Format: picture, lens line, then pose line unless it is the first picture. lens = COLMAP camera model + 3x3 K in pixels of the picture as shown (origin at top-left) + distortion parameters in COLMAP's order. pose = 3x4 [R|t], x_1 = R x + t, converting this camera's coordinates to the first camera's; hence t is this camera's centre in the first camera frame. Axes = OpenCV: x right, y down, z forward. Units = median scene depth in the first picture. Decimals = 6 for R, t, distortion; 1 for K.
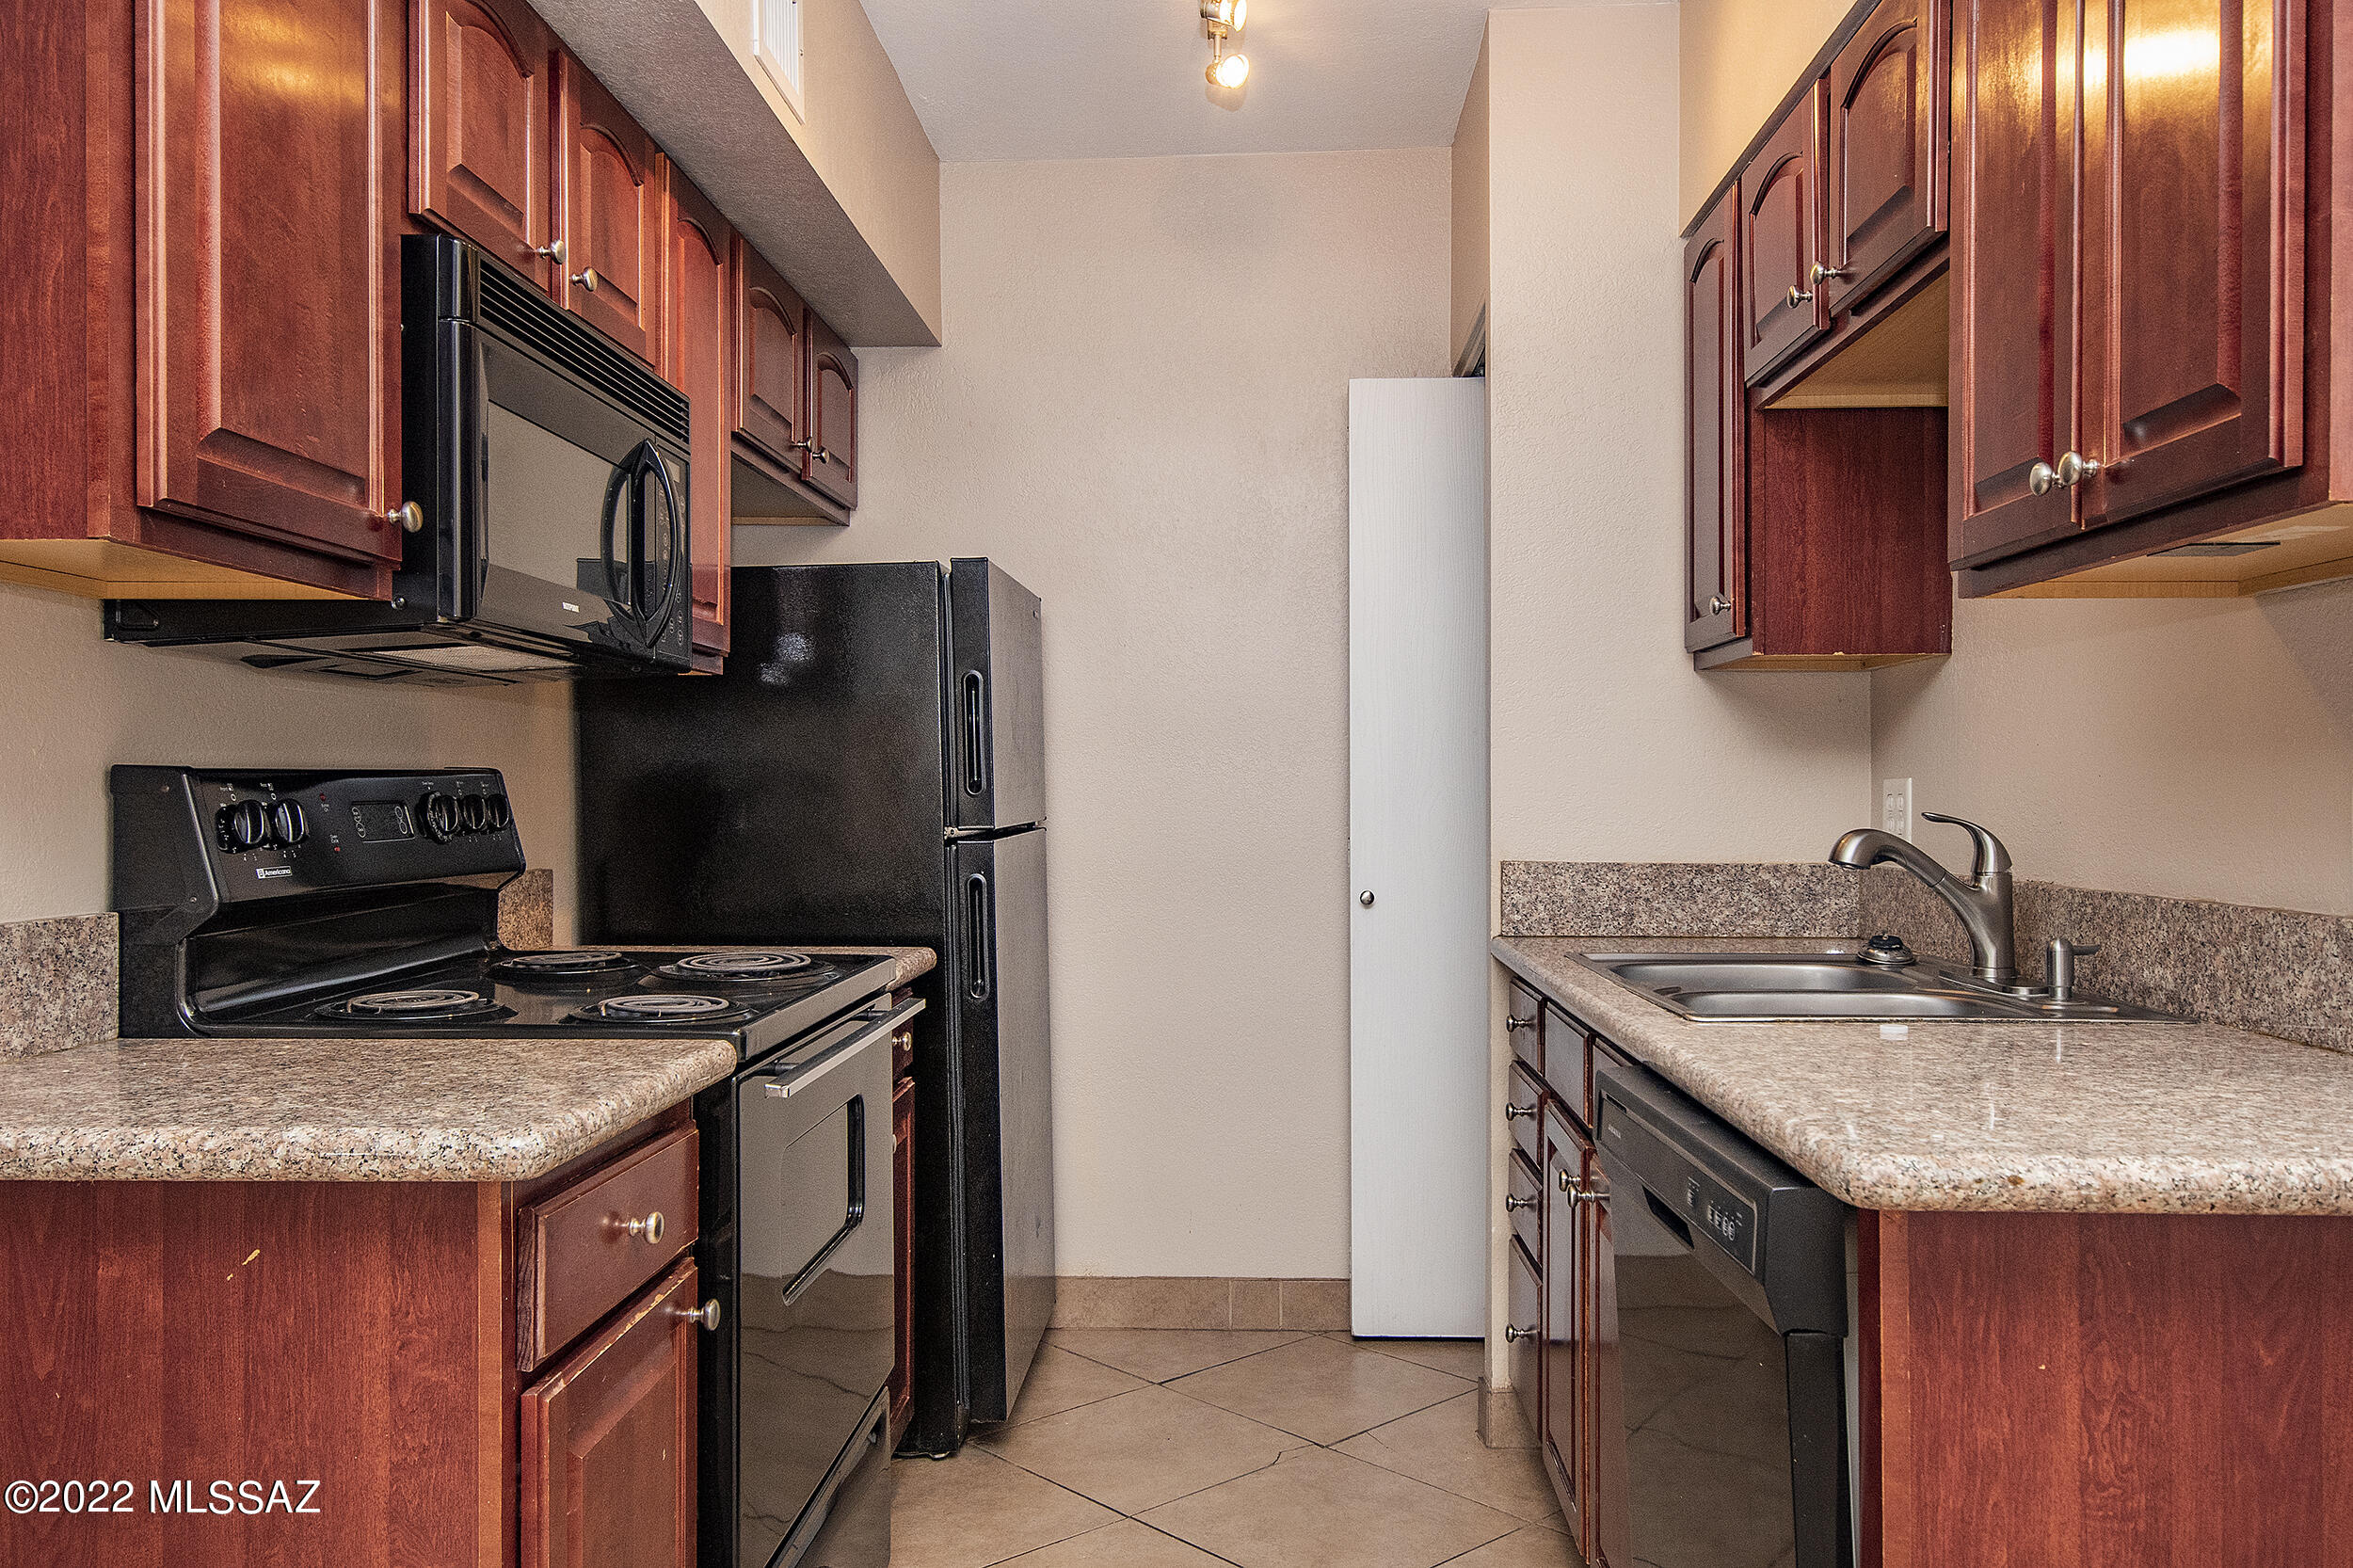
lens RADIAL K [[1810.6, 0, 1176.5], [0, 1810.6, 788.0], [0, 0, 1]] dist [0.009766, -0.000382]
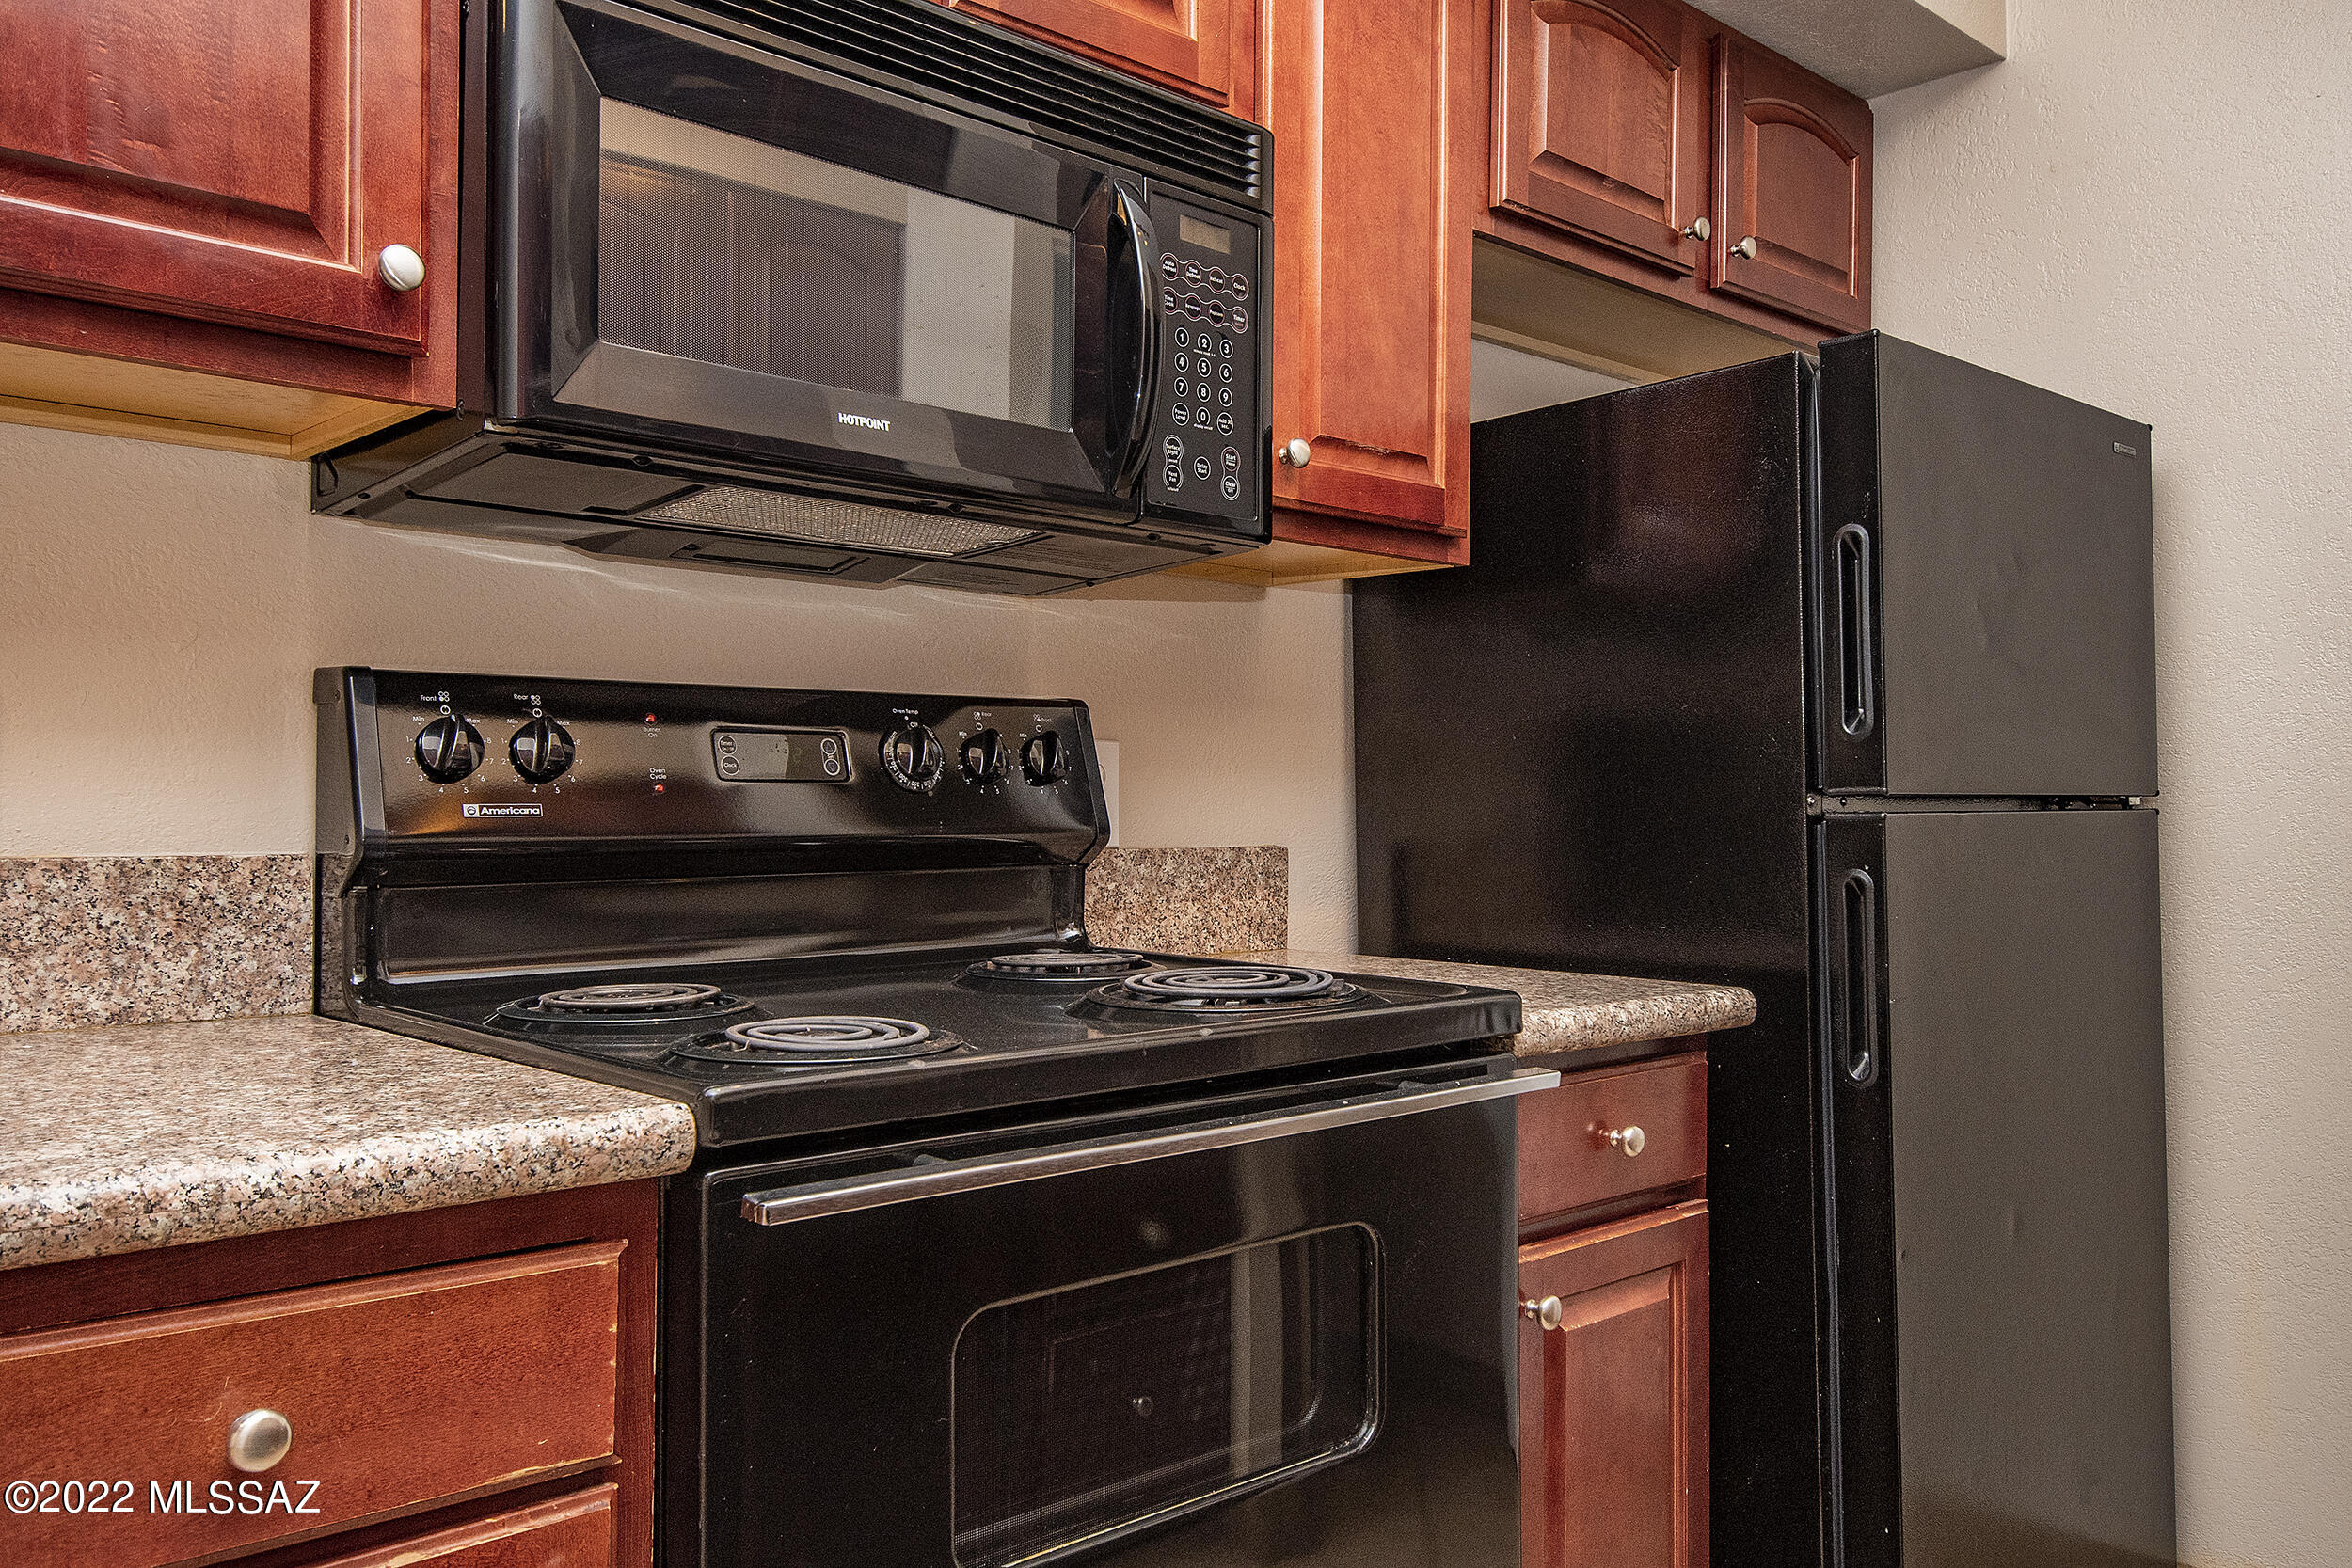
lens RADIAL K [[1809.7, 0, 1176.6], [0, 1809.7, 779.8], [0, 0, 1]] dist [0.009766, -0.000382]
pose [[0.705685, -0.006907, -0.708492, 0.222622], [-0.005462, 0.999870, -0.015187, 0.041843], [0.708505, 0.014587, 0.705555, 0.646114]]
